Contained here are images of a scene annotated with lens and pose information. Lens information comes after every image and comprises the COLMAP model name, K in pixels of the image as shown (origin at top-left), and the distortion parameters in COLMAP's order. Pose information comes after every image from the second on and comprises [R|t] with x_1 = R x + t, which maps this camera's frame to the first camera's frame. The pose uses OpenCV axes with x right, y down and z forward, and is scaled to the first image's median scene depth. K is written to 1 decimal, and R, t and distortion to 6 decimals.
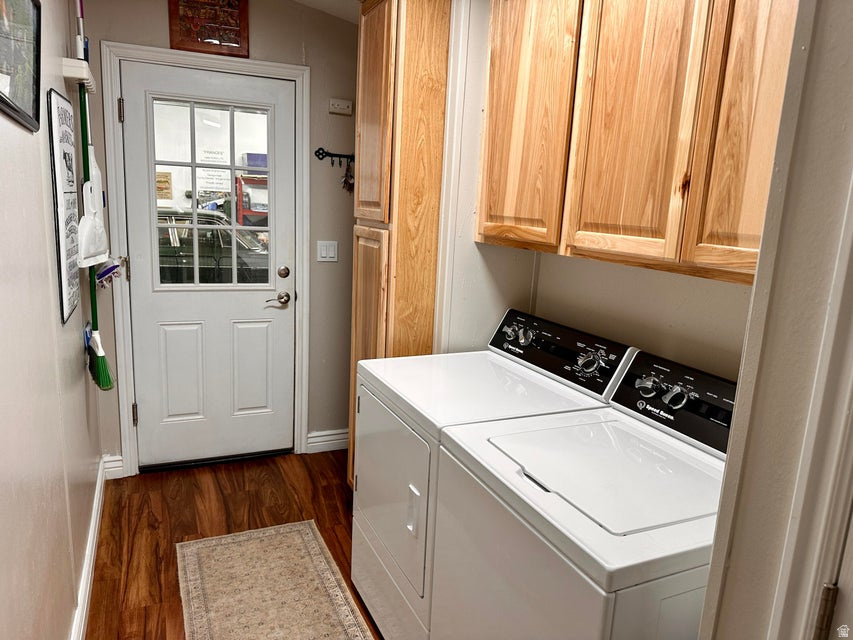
lens RADIAL K [[603.4, 0, 445.9], [0, 603.4, 323.6], [0, 0, 1]] dist [0.186360, -0.098239]
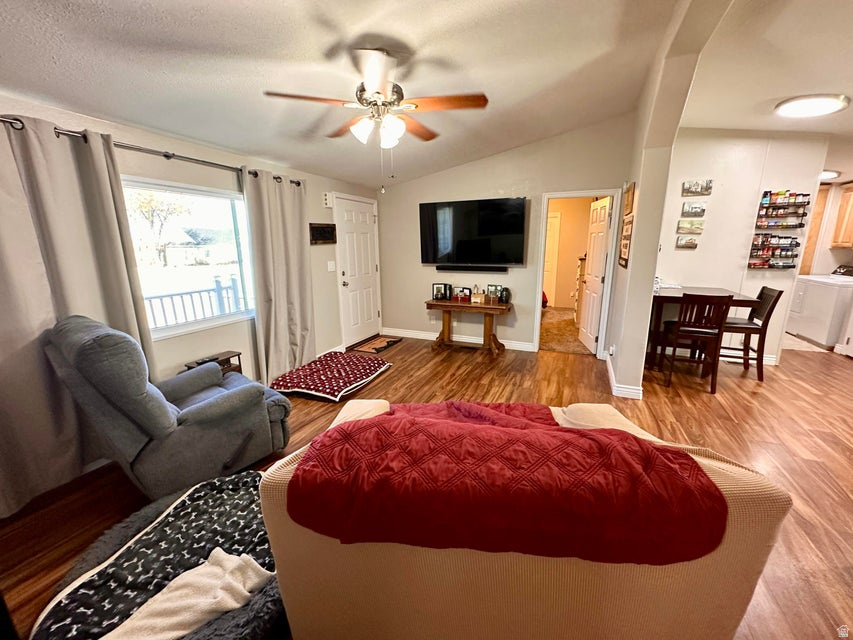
lens RADIAL K [[341.2, 0, 426.5], [0, 341.2, 320.0], [0, 0, 1]] dist [-0.001233, 0.000707]
pose [[0.649924, 0.105037, -0.752706, 0.070056], [-0.104419, 0.993352, 0.048457, 0.540511], [0.752792, 0.047104, 0.656572, -2.641218]]
